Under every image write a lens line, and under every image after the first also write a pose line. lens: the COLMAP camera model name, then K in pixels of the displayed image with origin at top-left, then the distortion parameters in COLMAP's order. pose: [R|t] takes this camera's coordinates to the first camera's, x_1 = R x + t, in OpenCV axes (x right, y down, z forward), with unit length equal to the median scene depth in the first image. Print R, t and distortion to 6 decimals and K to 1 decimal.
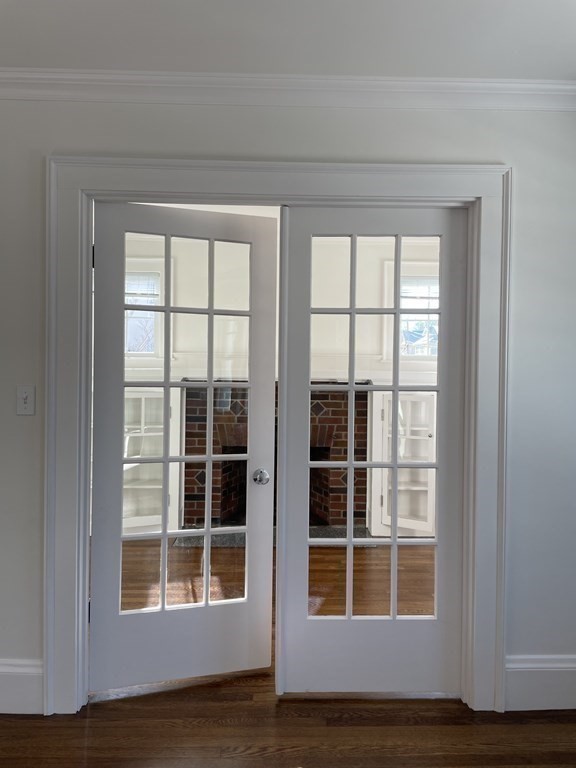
lens RADIAL K [[579.9, 0, 288.2], [0, 579.9, 383.7], [0, 0, 1]] dist [0.109179, -0.128632]
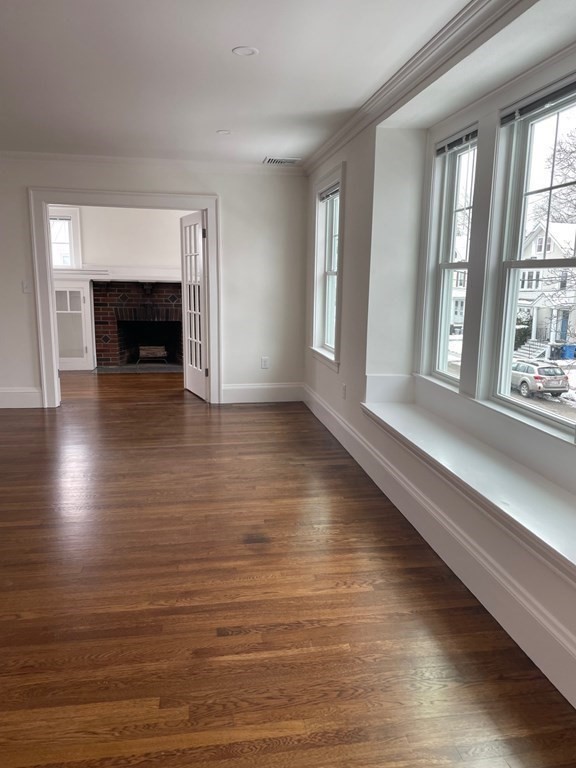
lens RADIAL K [[579.9, 0, 288.2], [0, 579.9, 383.7], [0, 0, 1]] dist [0.109179, -0.128632]
pose [[0.990824, -0.025929, 0.132645, 0.170149], [0.004628, 0.987359, 0.158435, 0.021564], [-0.135076, -0.156367, 0.978419, -0.878081]]
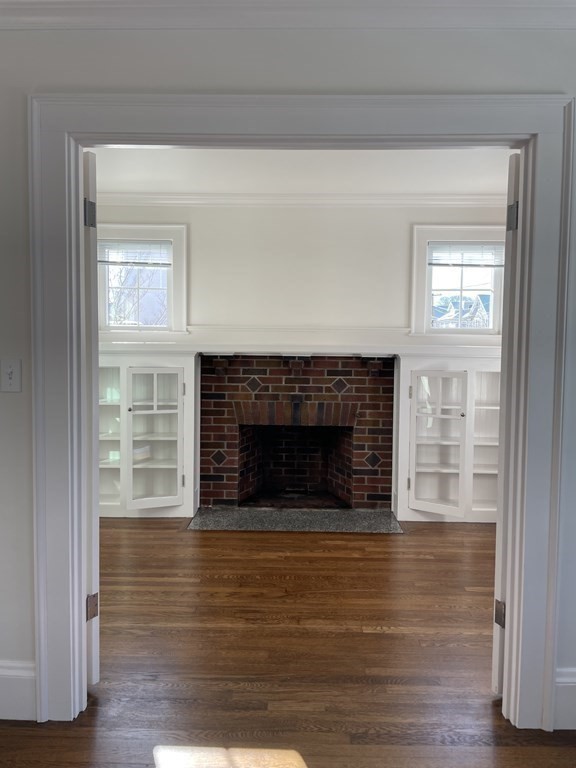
lens RADIAL K [[579.9, 0, 288.2], [0, 579.9, 383.7], [0, 0, 1]] dist [0.109179, -0.128632]
pose [[0.999267, 0.001222, -0.038264, 0.002924], [0.000329, 0.999179, 0.040502, 0.002438], [0.038282, -0.040485, 0.998447, 0.066513]]
